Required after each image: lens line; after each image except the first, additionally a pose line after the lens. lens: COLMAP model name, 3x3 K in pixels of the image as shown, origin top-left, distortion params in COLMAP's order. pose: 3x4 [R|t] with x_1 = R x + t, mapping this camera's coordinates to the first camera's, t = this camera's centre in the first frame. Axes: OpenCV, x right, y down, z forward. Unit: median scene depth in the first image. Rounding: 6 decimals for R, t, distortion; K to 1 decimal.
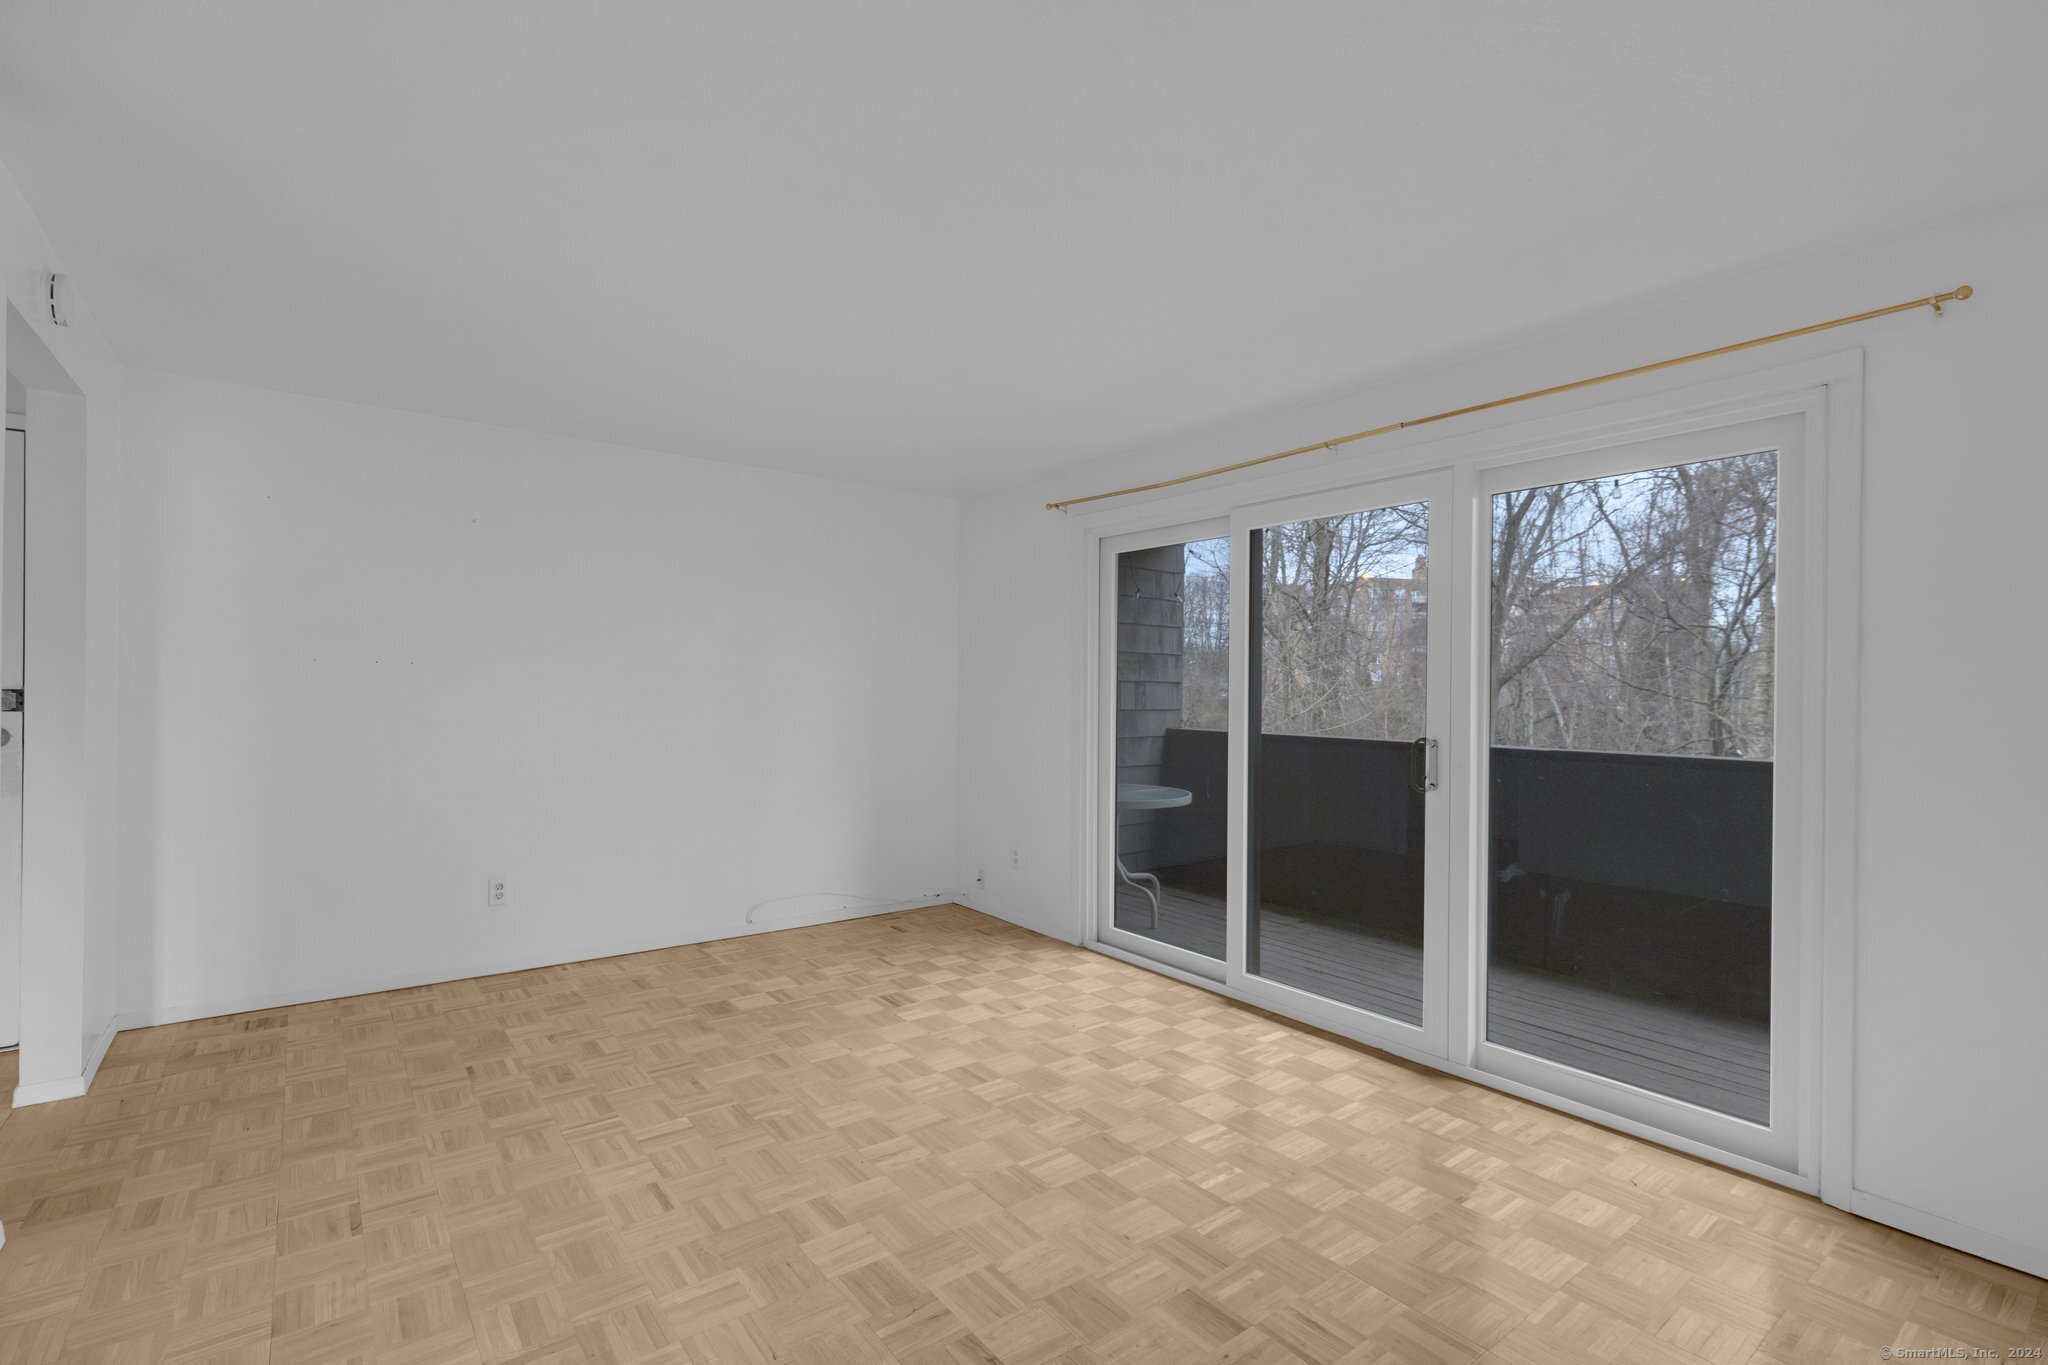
lens RADIAL K [[954.1, 0, 1010.2], [0, 954.1, 686.5], [0, 0, 1]] dist [0.000872, -0.000139]
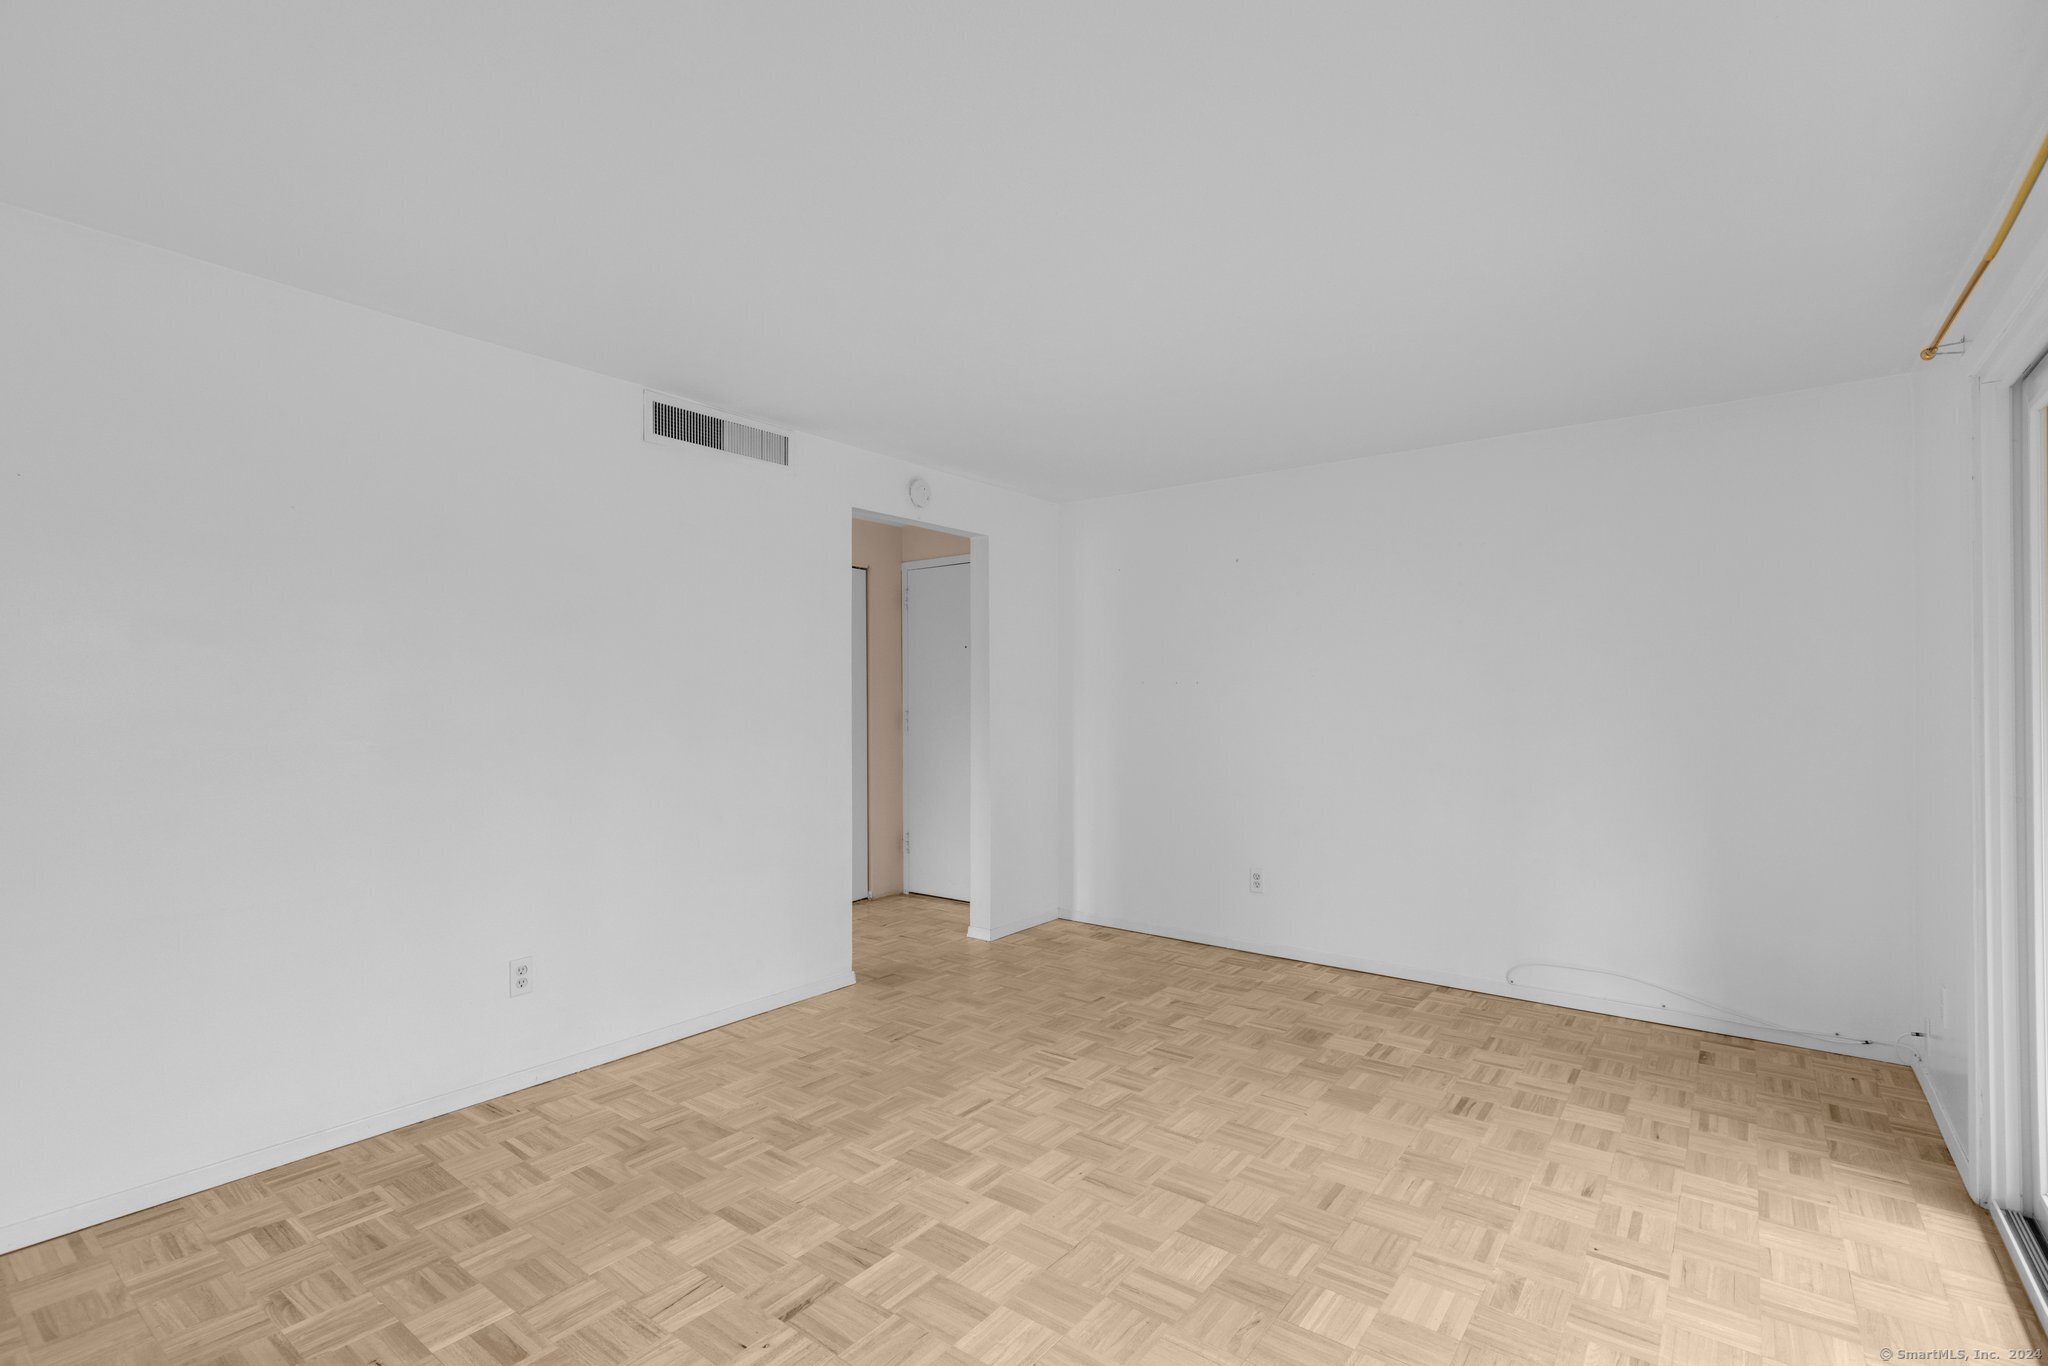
lens RADIAL K [[954.1, 0, 1007.0], [0, 954.1, 684.2], [0, 0, 1]] dist [0.000872, -0.000139]
pose [[0.265550, -0.019794, -0.963894, 0.558271], [0.000395, 0.999791, -0.020422, 0.000198], [0.964097, 0.005042, 0.265503, 0.449095]]
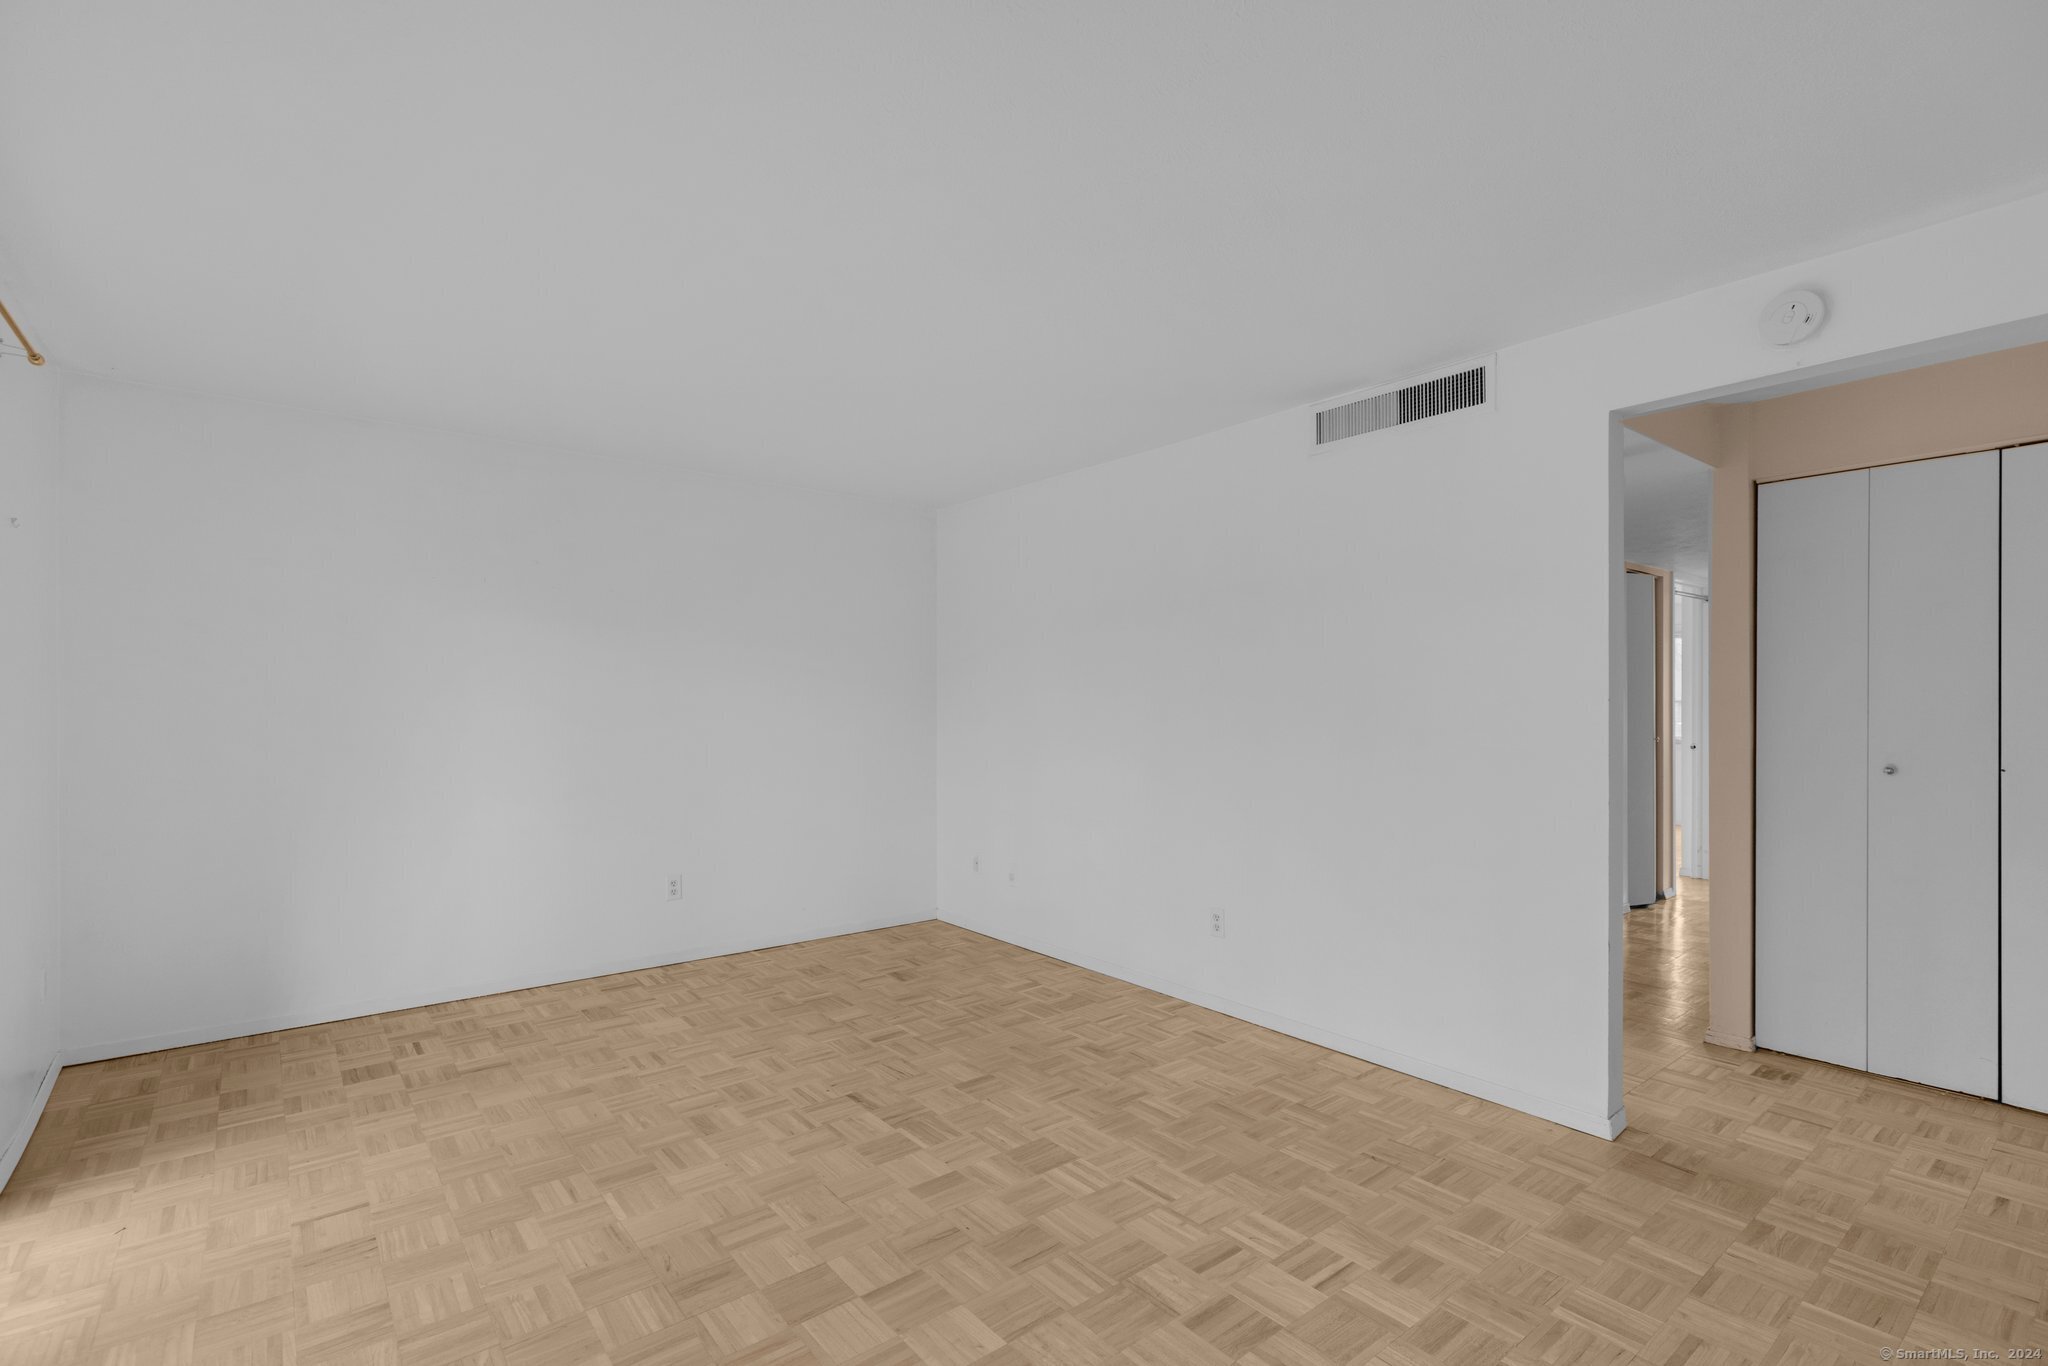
lens RADIAL K [[954.1, 0, 1025.6], [0, 954.1, 689.4], [0, 0, 1]] dist [0.000872, -0.000139]
pose [[-0.999366, -0.009368, -0.034347, -0.119769], [-0.009033, 0.999910, -0.009916, -0.006152], [0.034437, -0.009599, -0.999361, 1.320695]]
